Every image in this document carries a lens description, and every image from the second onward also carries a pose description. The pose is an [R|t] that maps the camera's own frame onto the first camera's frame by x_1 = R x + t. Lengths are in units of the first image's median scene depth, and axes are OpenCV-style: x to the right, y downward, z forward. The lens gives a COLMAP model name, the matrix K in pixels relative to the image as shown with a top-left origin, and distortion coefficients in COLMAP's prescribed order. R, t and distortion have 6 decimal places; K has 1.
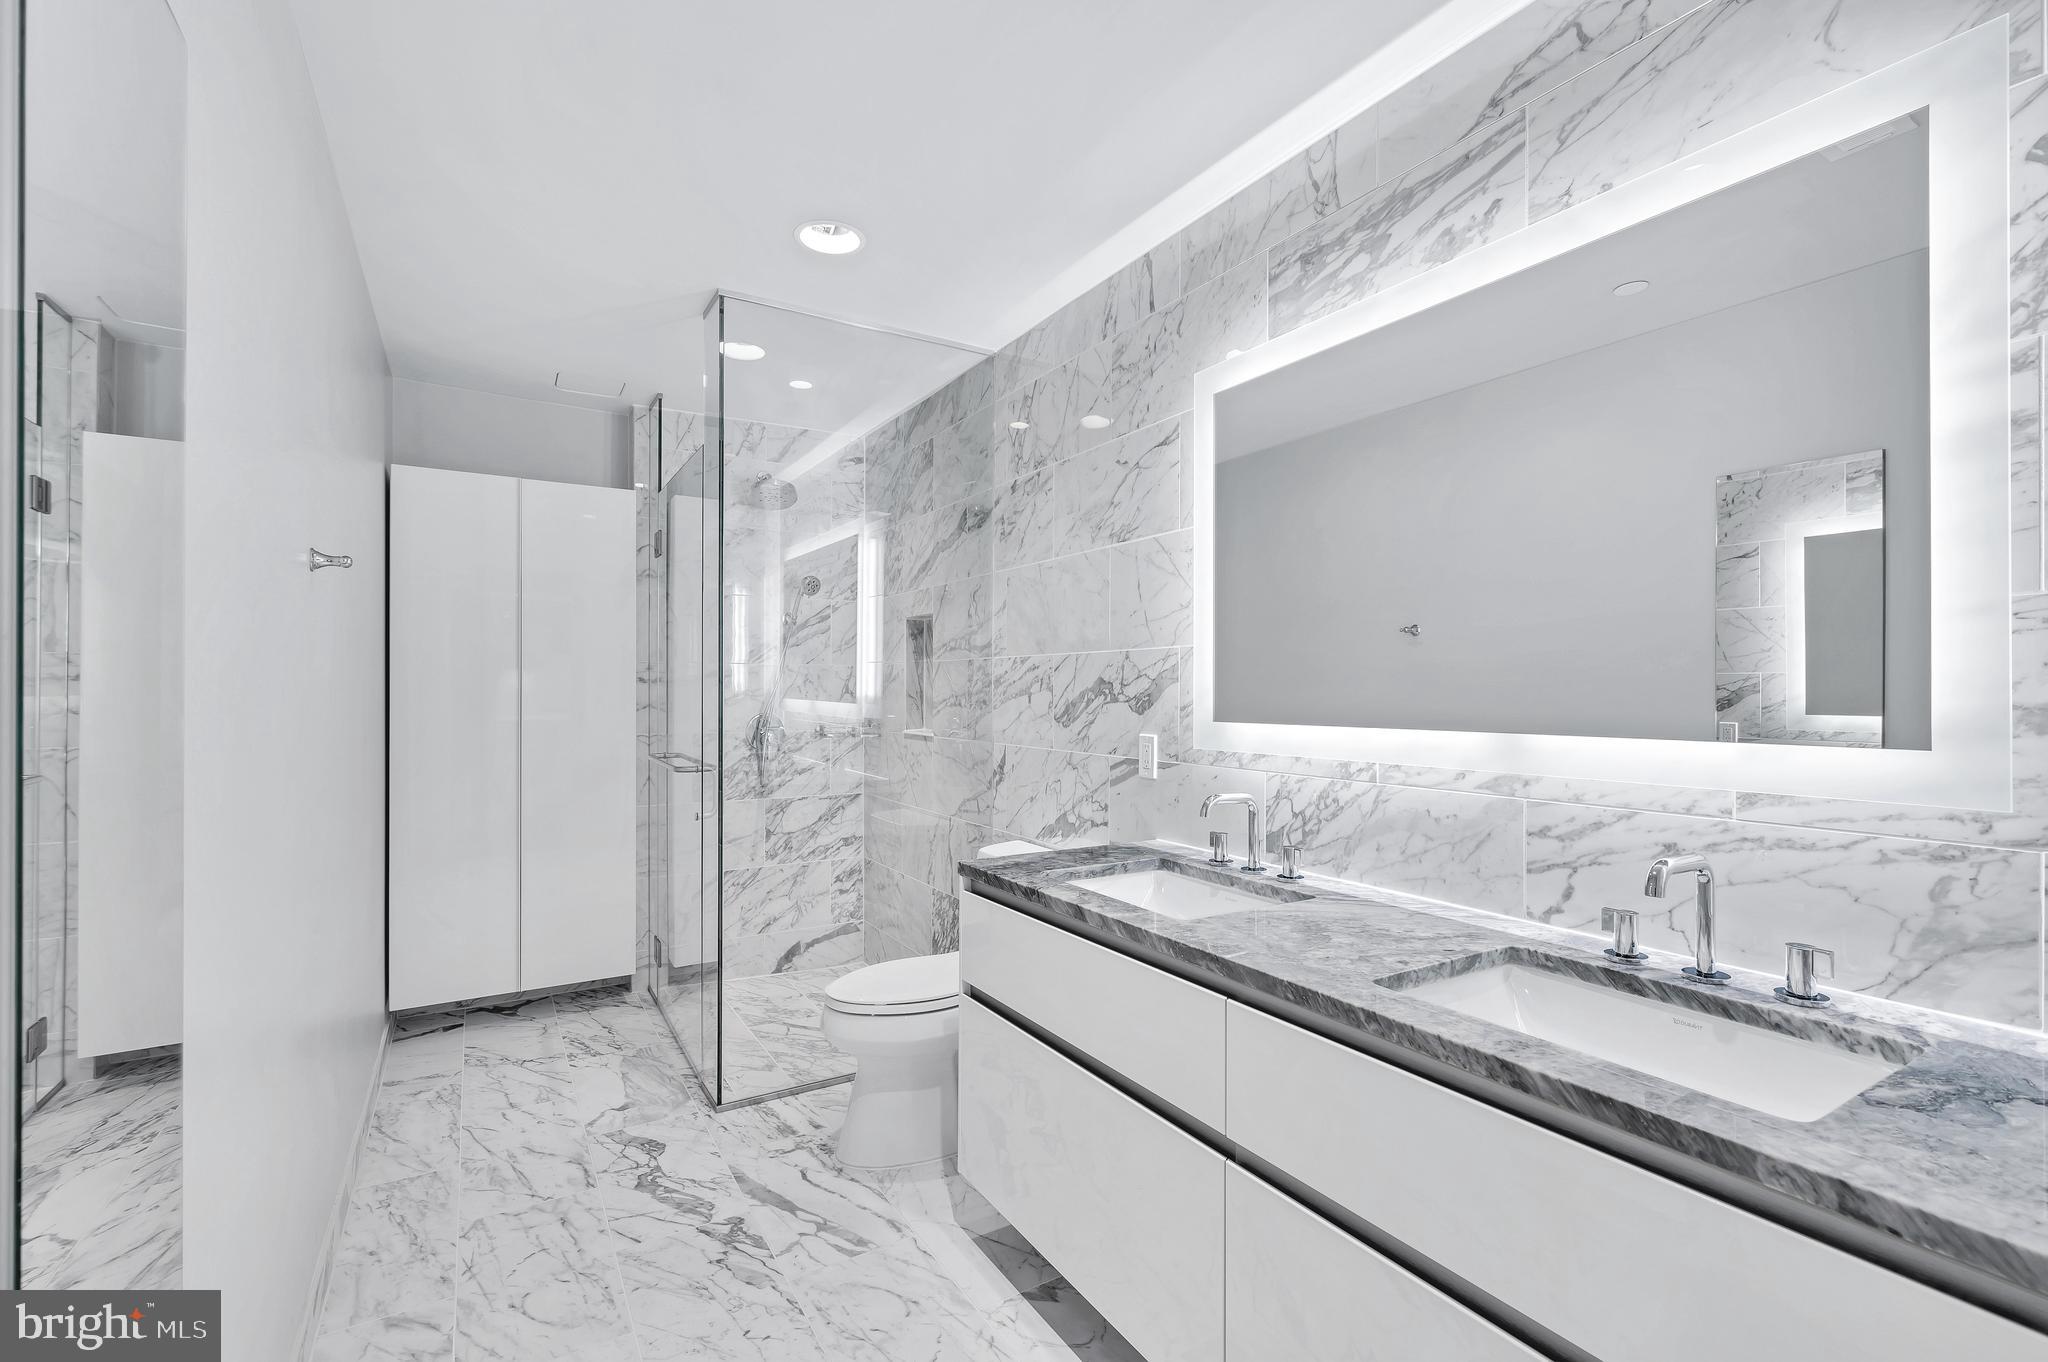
lens RADIAL K [[907.2, 0, 984.5], [0, 907.2, 682.0], [0, 0, 1]] dist [0.001516, -0.001481]
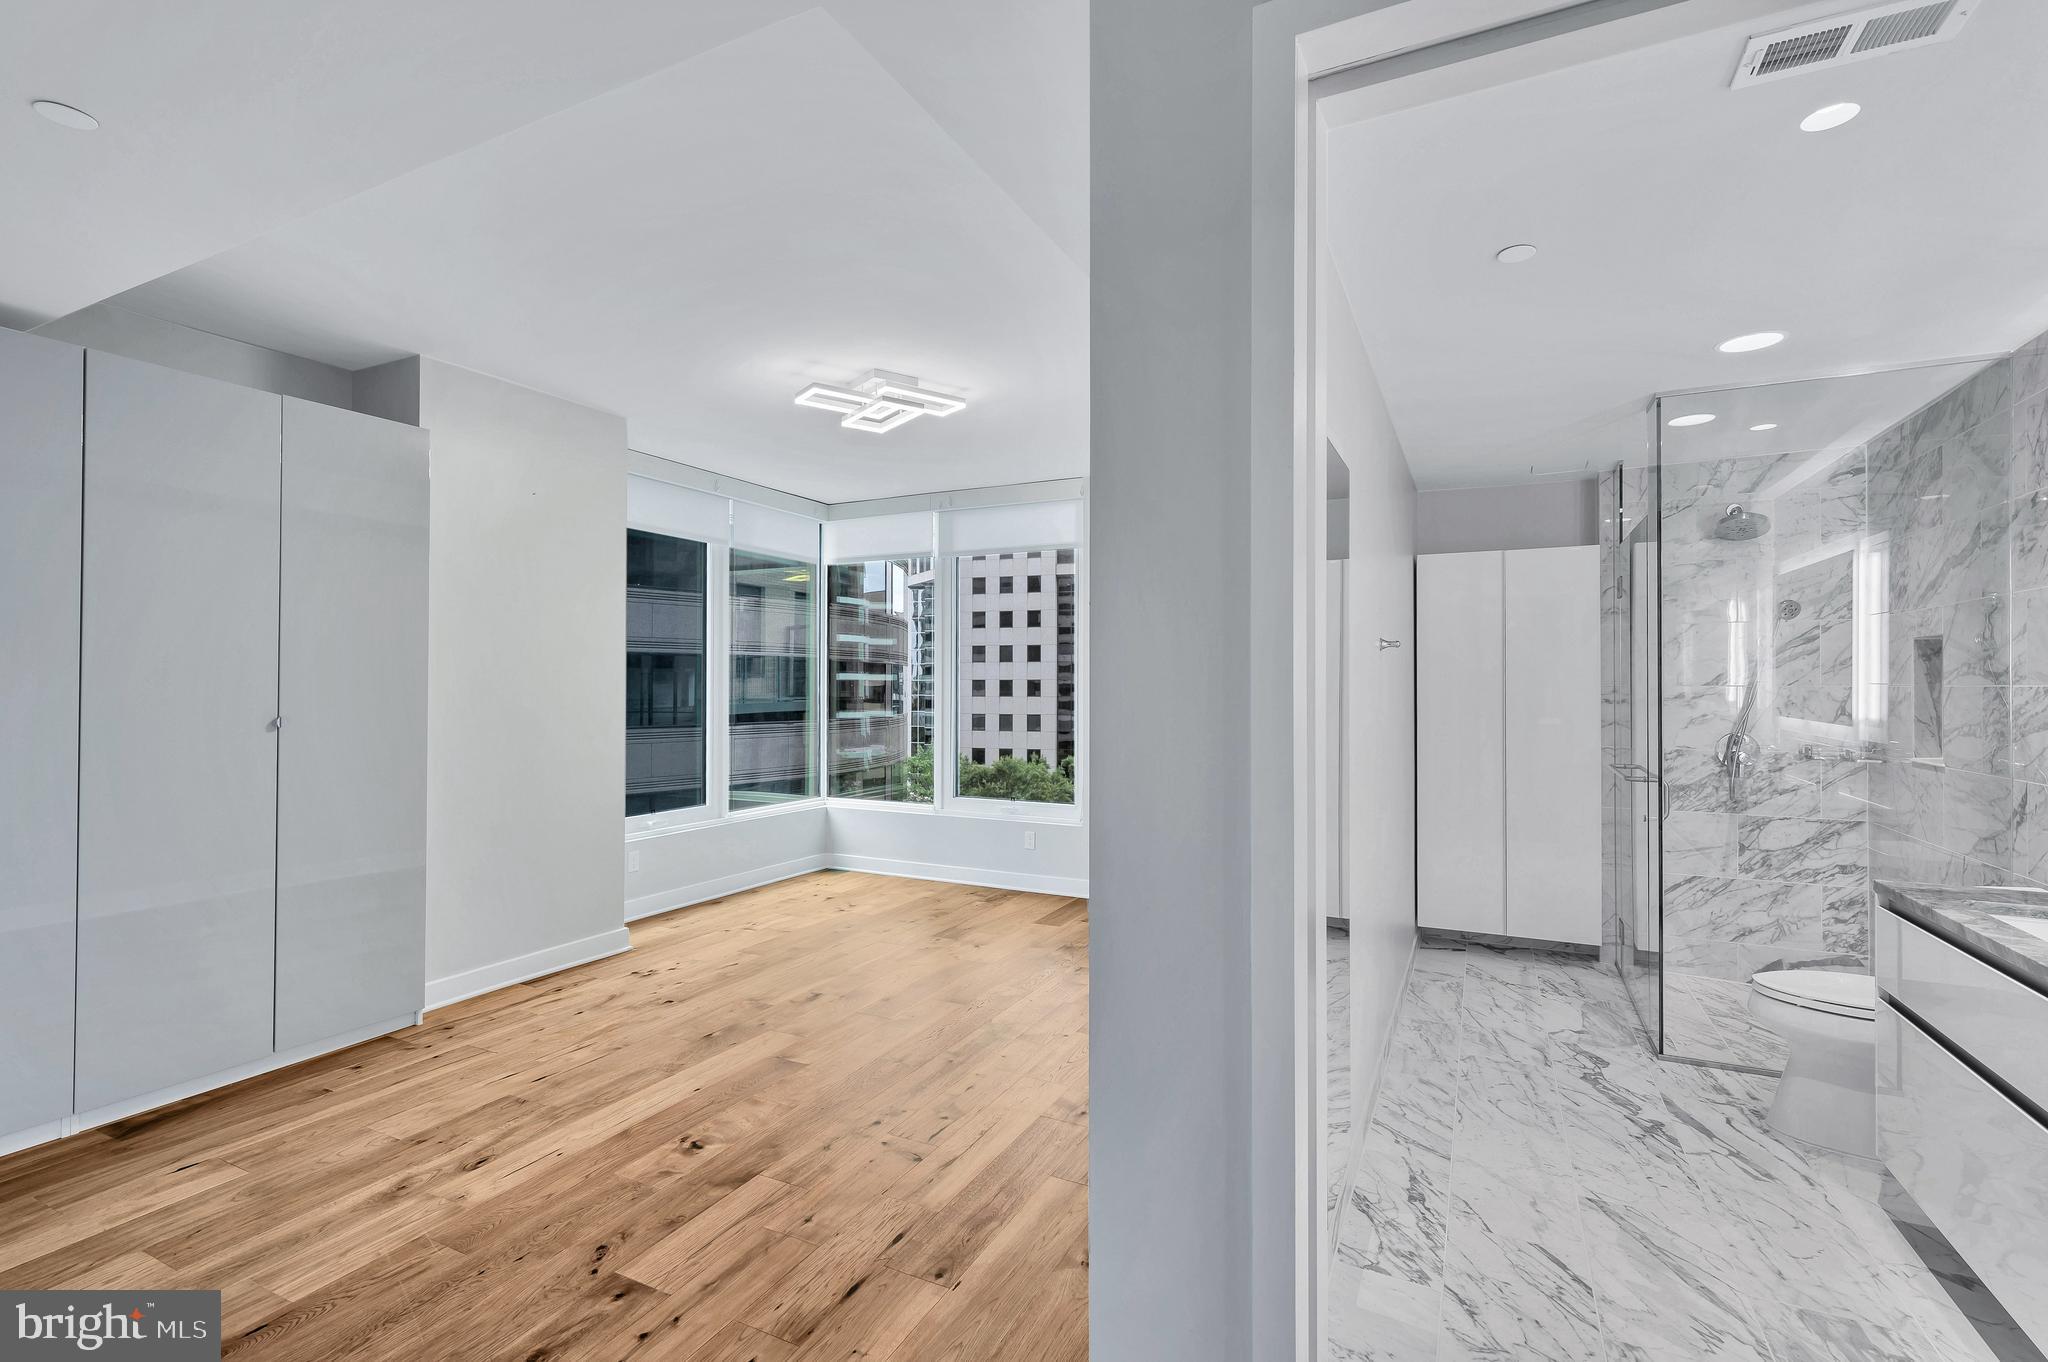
lens RADIAL K [[882.2, 0, 1063.9], [0, 882.2, 677.0], [0, 0, 1]] dist [-0.004731, 0.000633]
pose [[0.577198, -0.006990, -0.816574, 0.169078], [0.002422, 0.999974, -0.006848, -0.030256], [0.816600, 0.001975, 0.577200, -0.272267]]
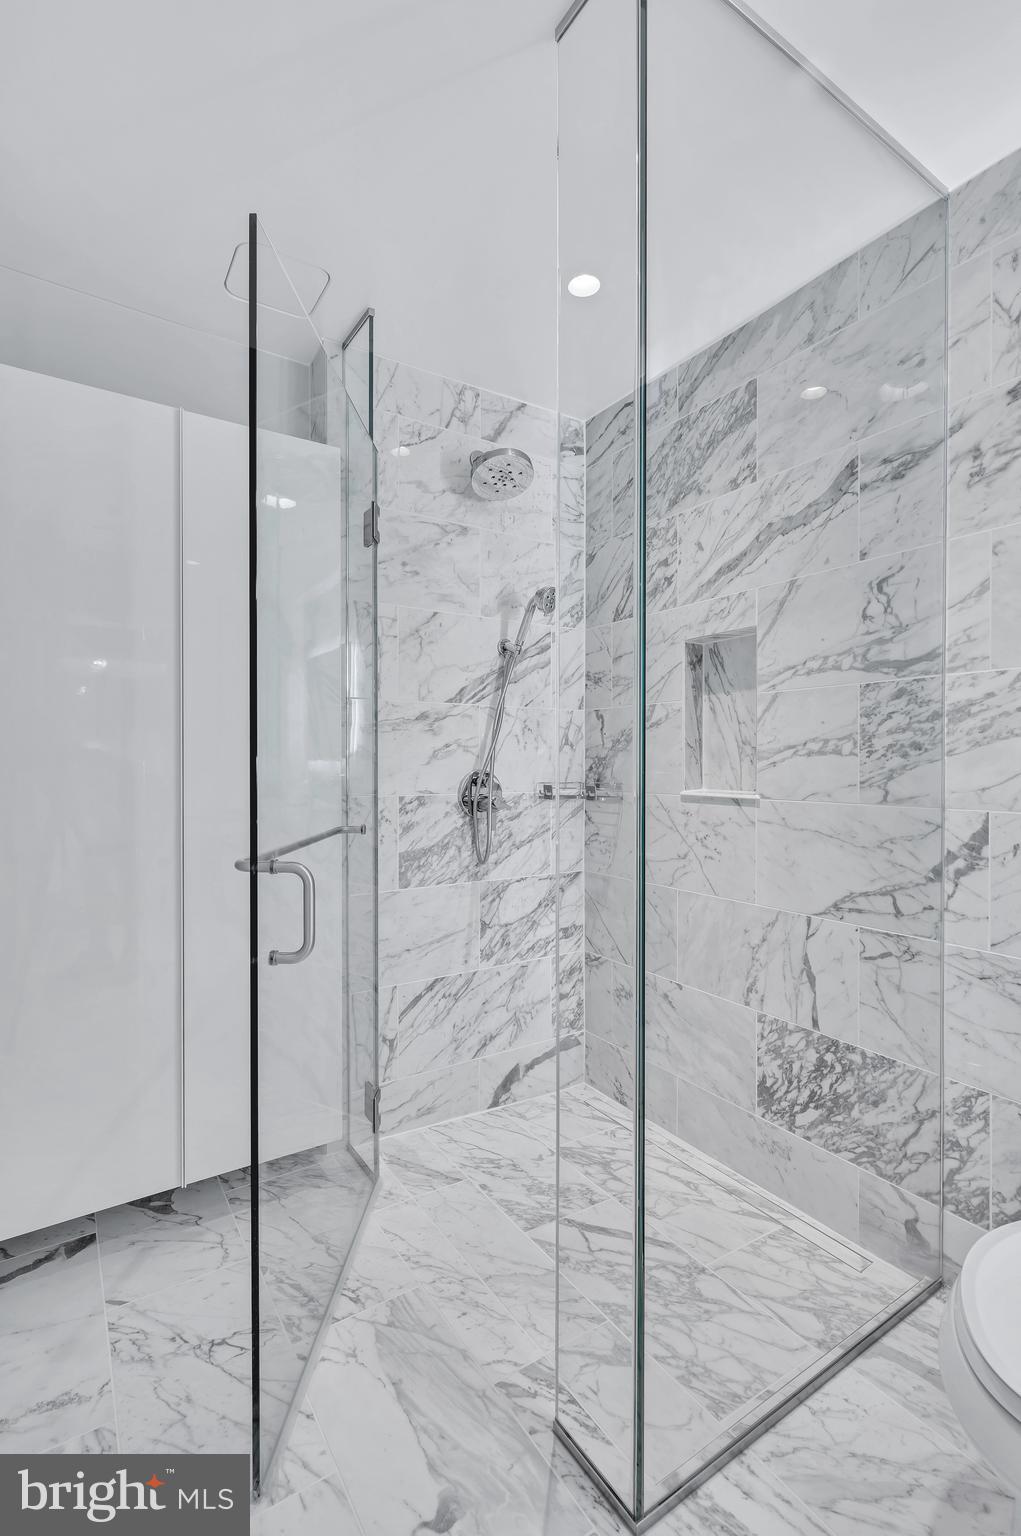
lens RADIAL K [[730.9, 0, 482.1], [0, 730.9, 762.4], [0, 0, 1]] dist [0.001485, 0.001499]
pose [[0.999742, 0.000451, 0.022725, -0.304997], [-0.000629, 0.999969, 0.007810, 0.028701], [-0.022720, -0.007822, 0.999711, 0.463017]]
